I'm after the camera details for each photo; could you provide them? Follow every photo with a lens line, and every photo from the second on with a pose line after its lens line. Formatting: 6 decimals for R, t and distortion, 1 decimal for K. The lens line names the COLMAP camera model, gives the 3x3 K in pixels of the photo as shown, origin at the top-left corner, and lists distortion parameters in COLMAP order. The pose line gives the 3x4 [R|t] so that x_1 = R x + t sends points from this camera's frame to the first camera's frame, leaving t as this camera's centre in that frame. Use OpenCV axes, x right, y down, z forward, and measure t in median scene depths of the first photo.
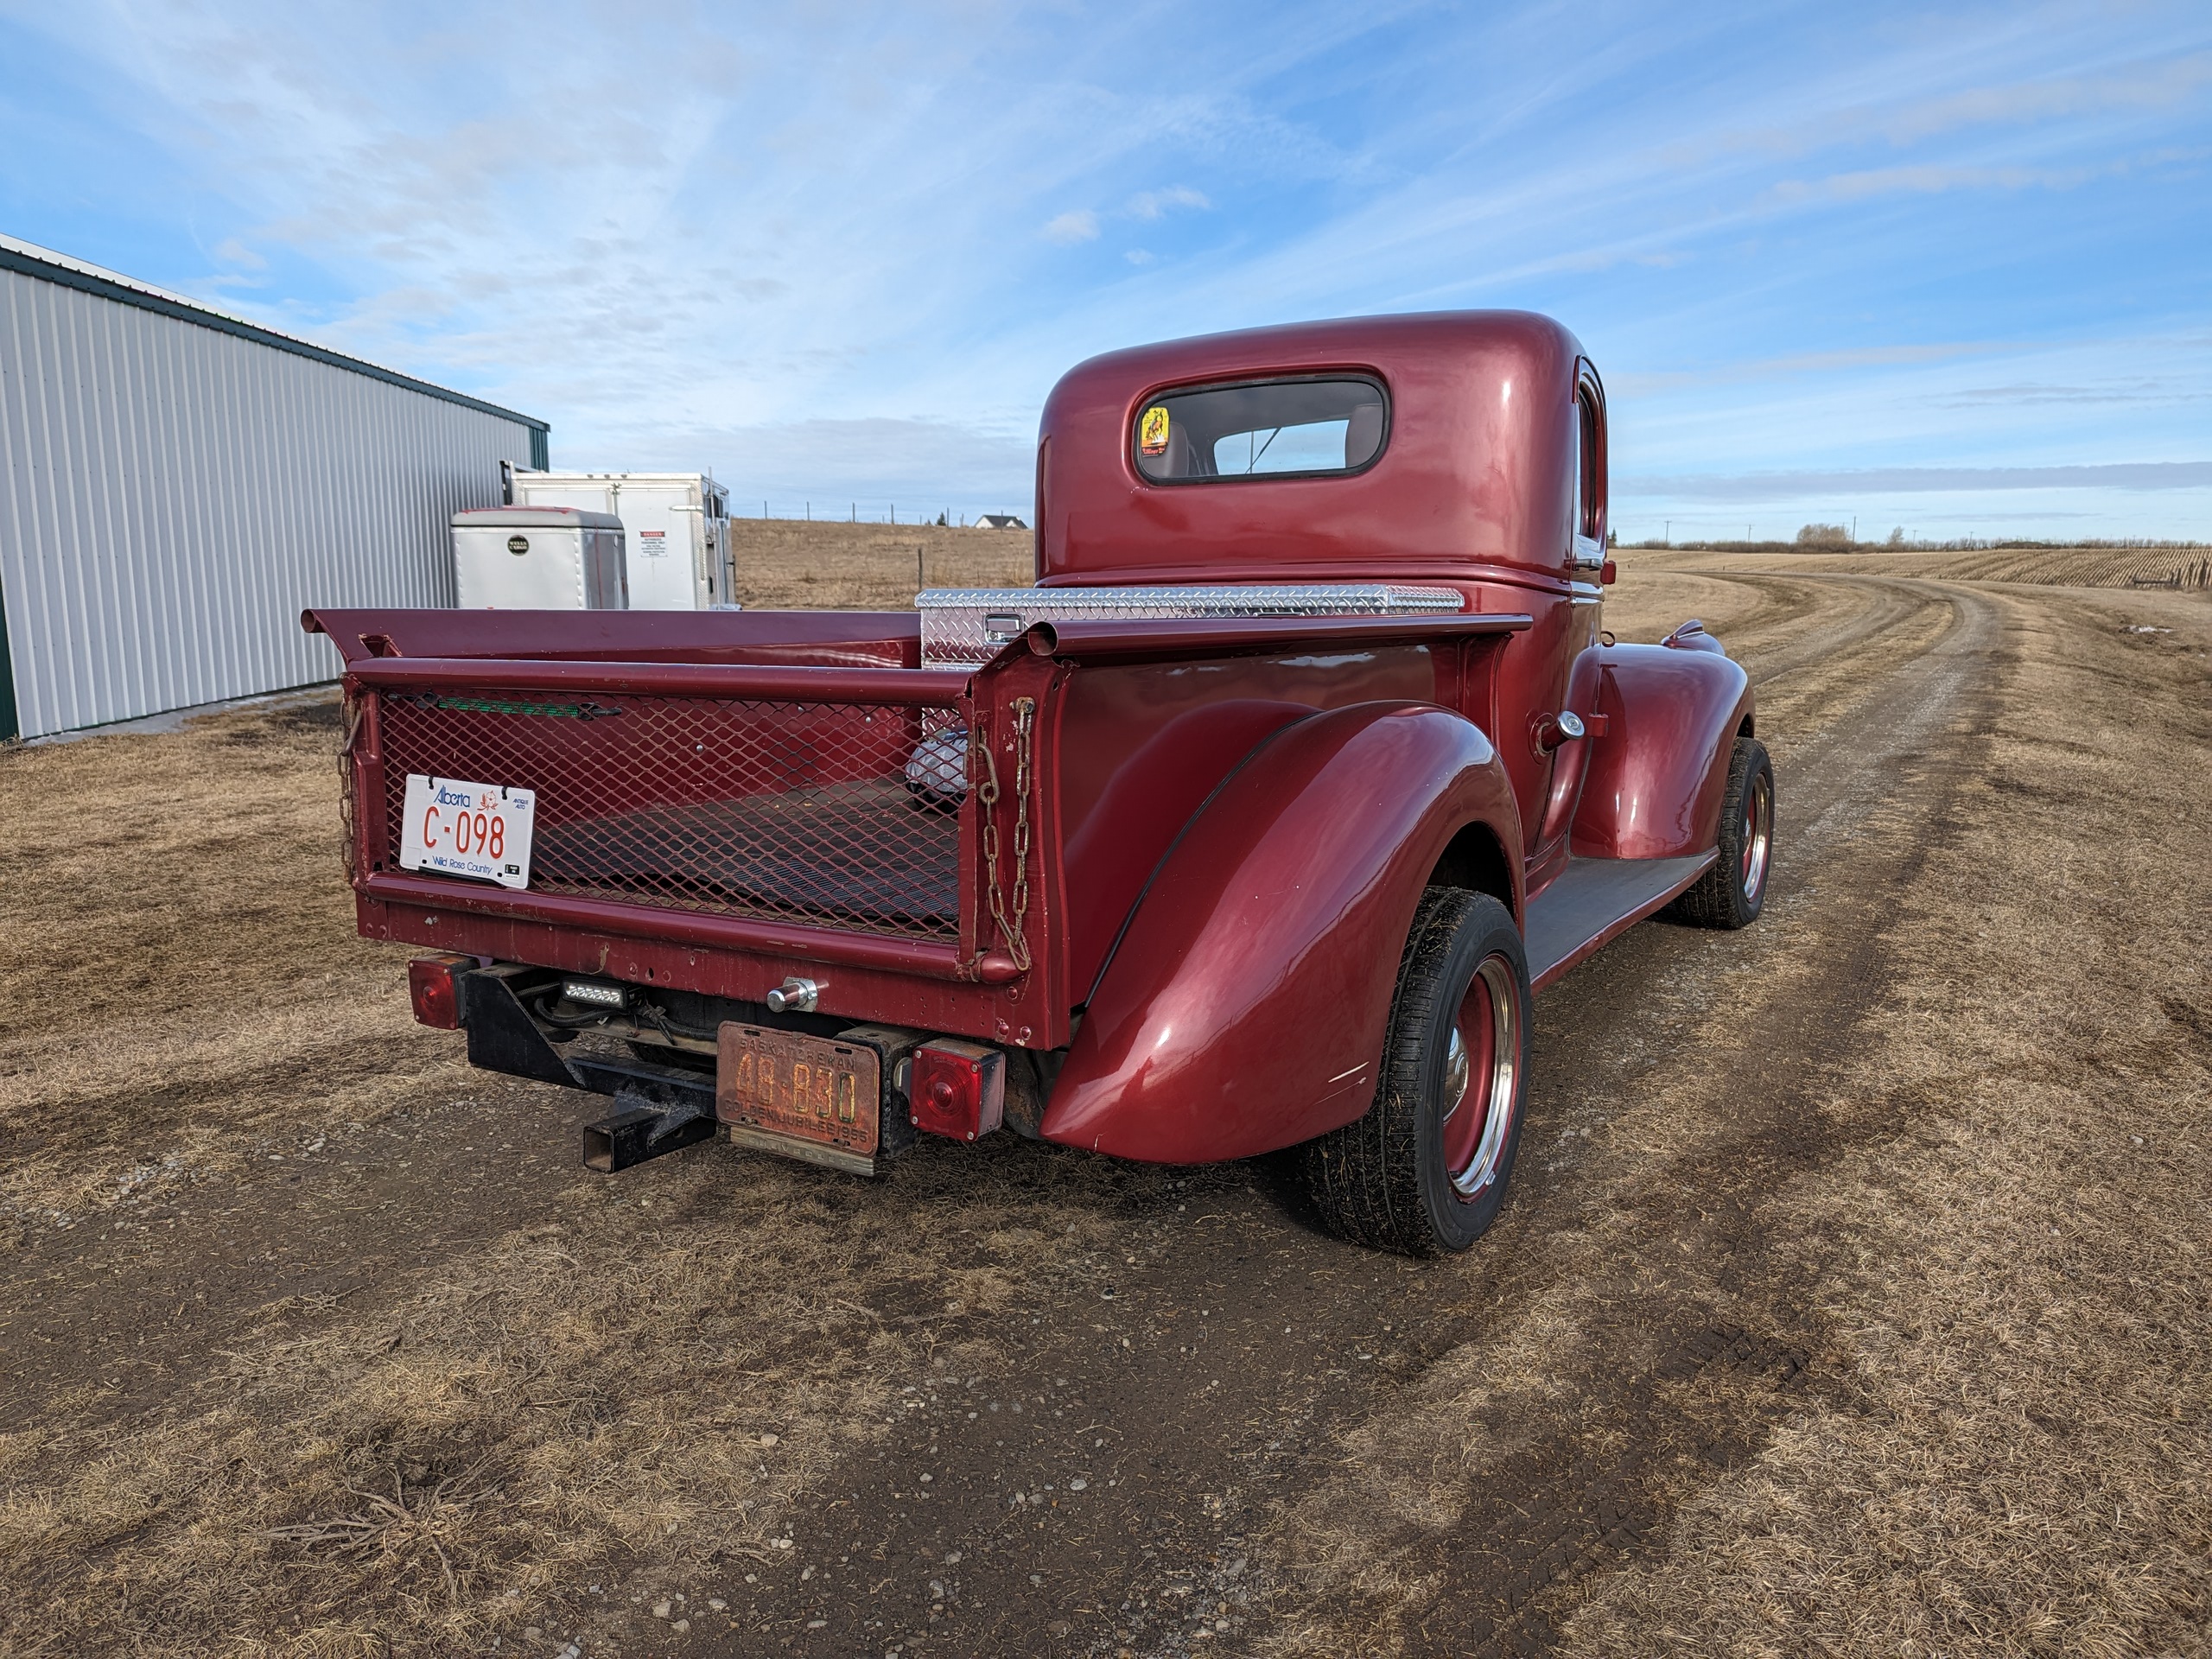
lens RADIAL K [[1563.0, 0, 1122.1], [0, 1563.0, 831.5], [0, 0, 1]] dist [0.072847, -0.078648]
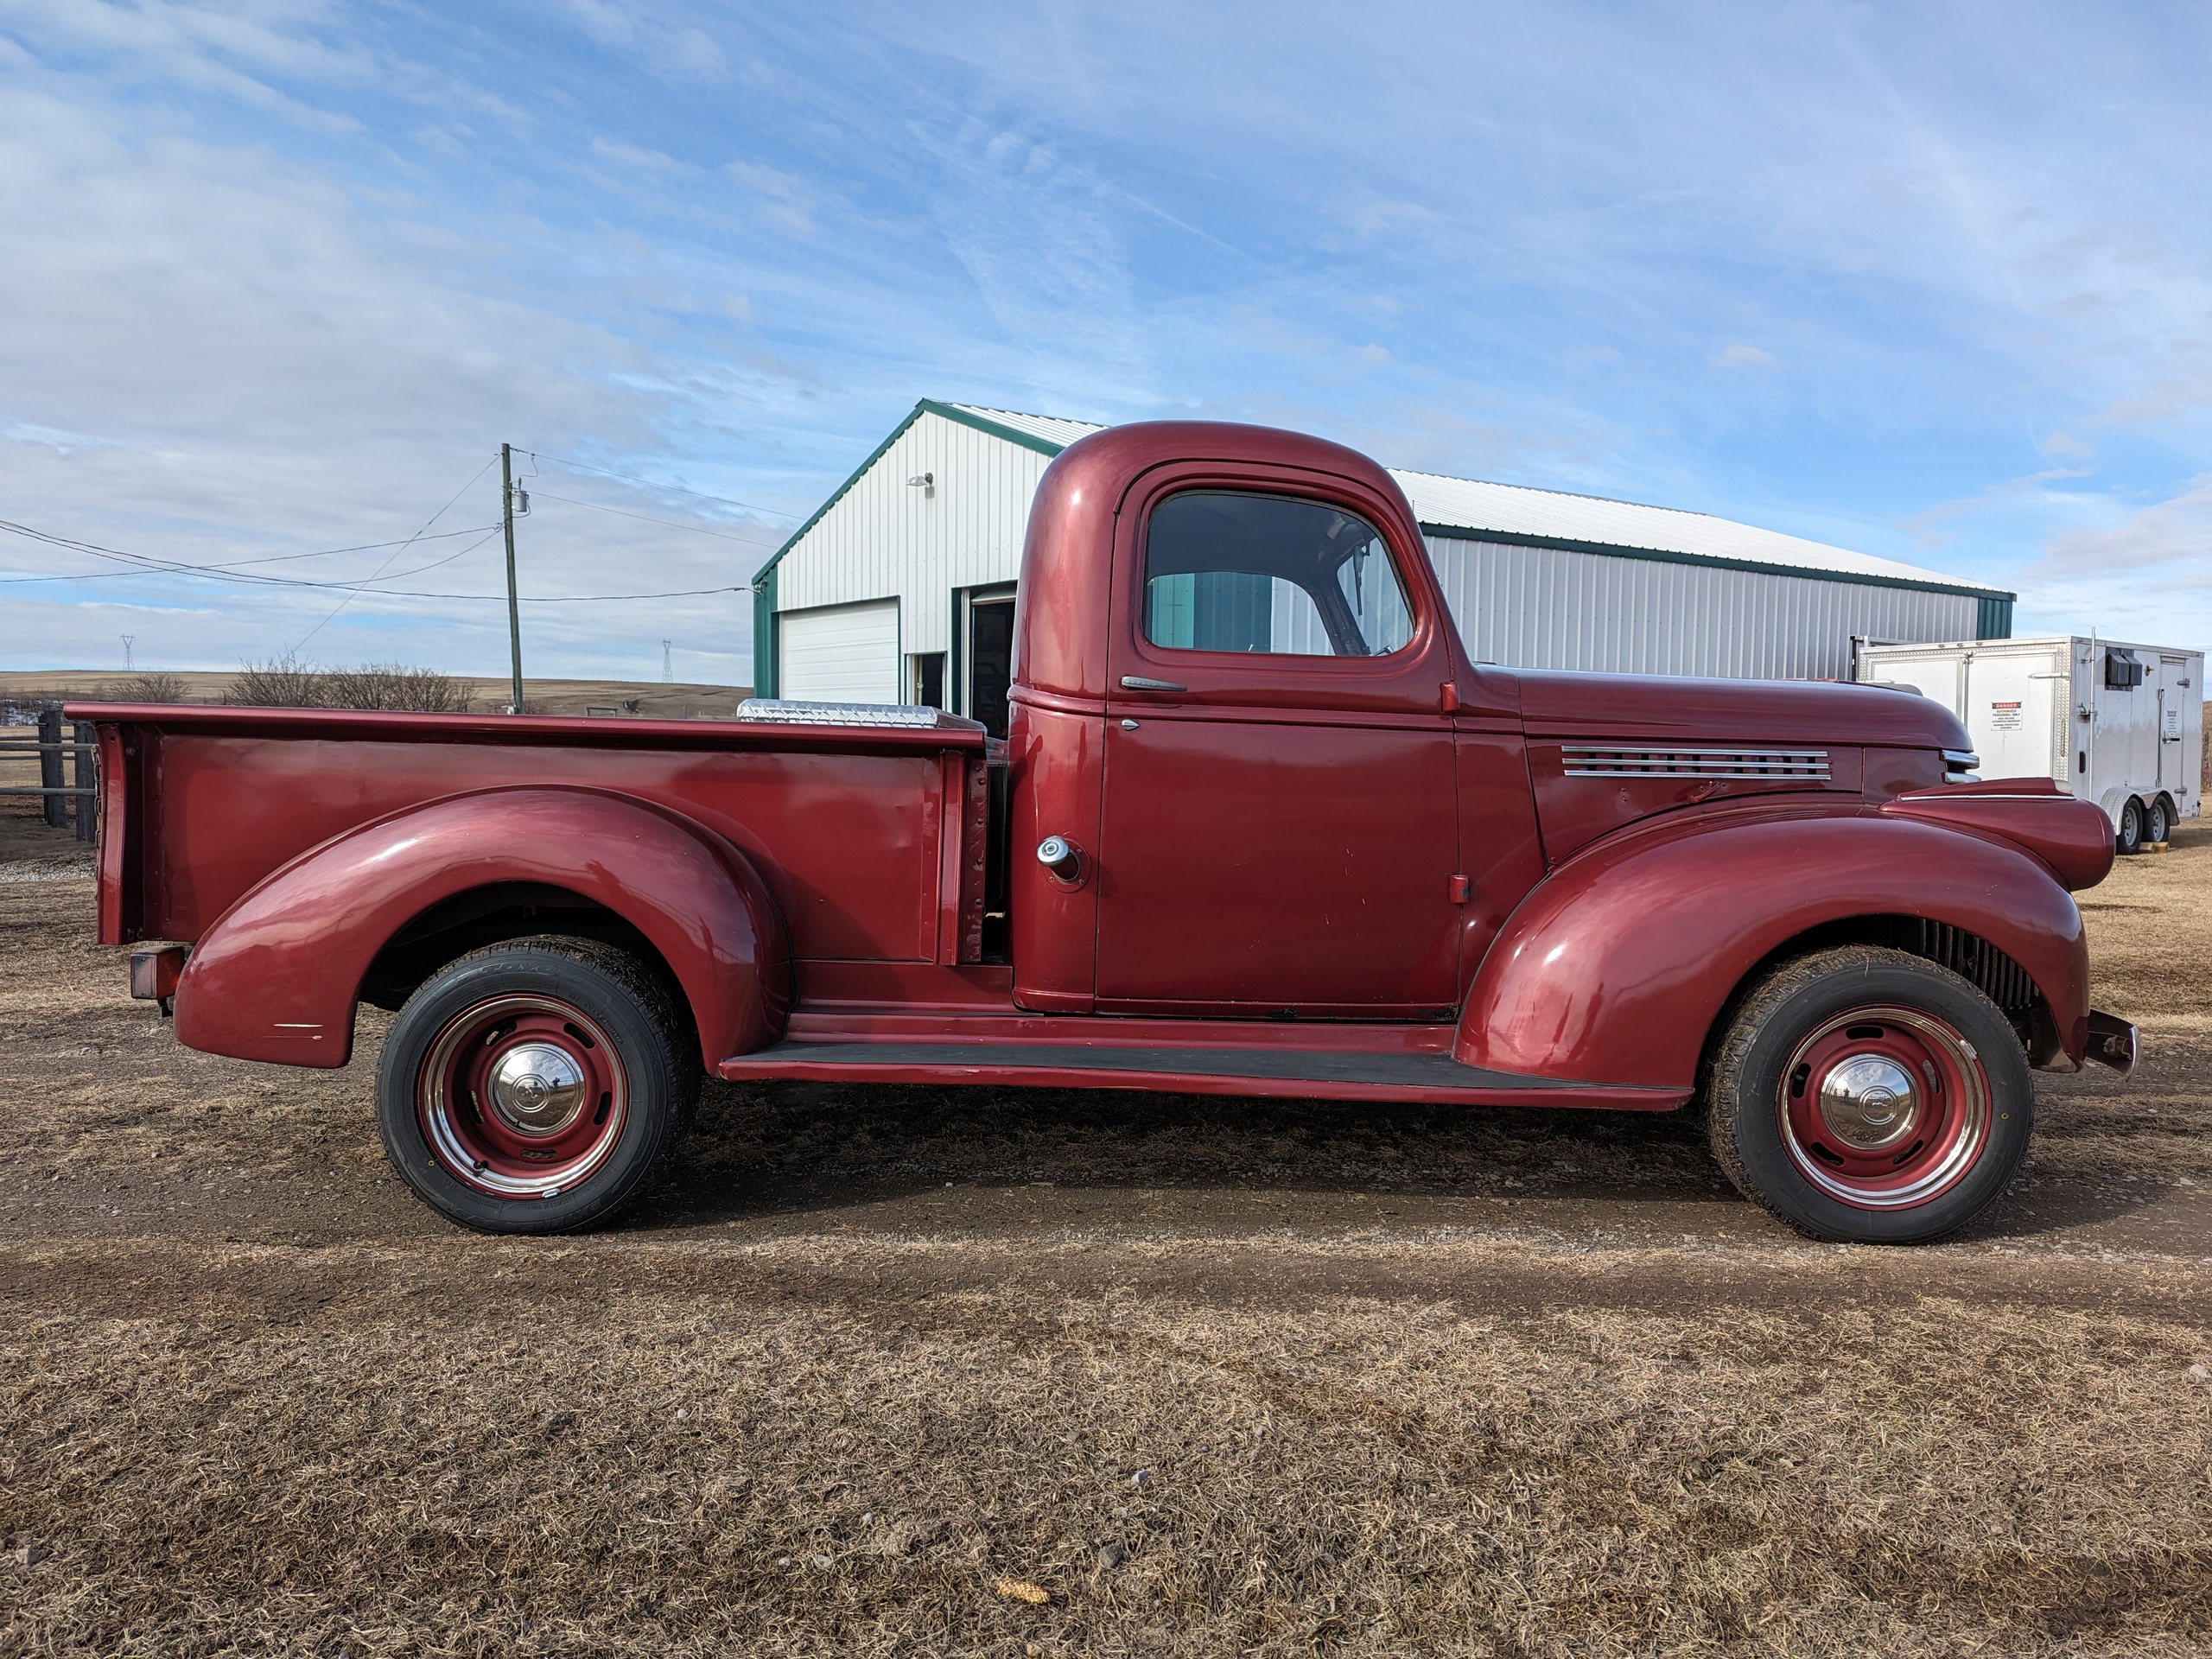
lens RADIAL K [[1608.2, 0, 1100.9], [0, 1608.2, 839.4], [0, 0, 1]] dist [0.061576, -0.050949]
pose [[0.491936, 0.045852, -0.869423, 1.329886], [-0.147511, 0.988564, -0.031329, -0.057198], [0.858044, 0.143662, 0.493074, 0.650212]]
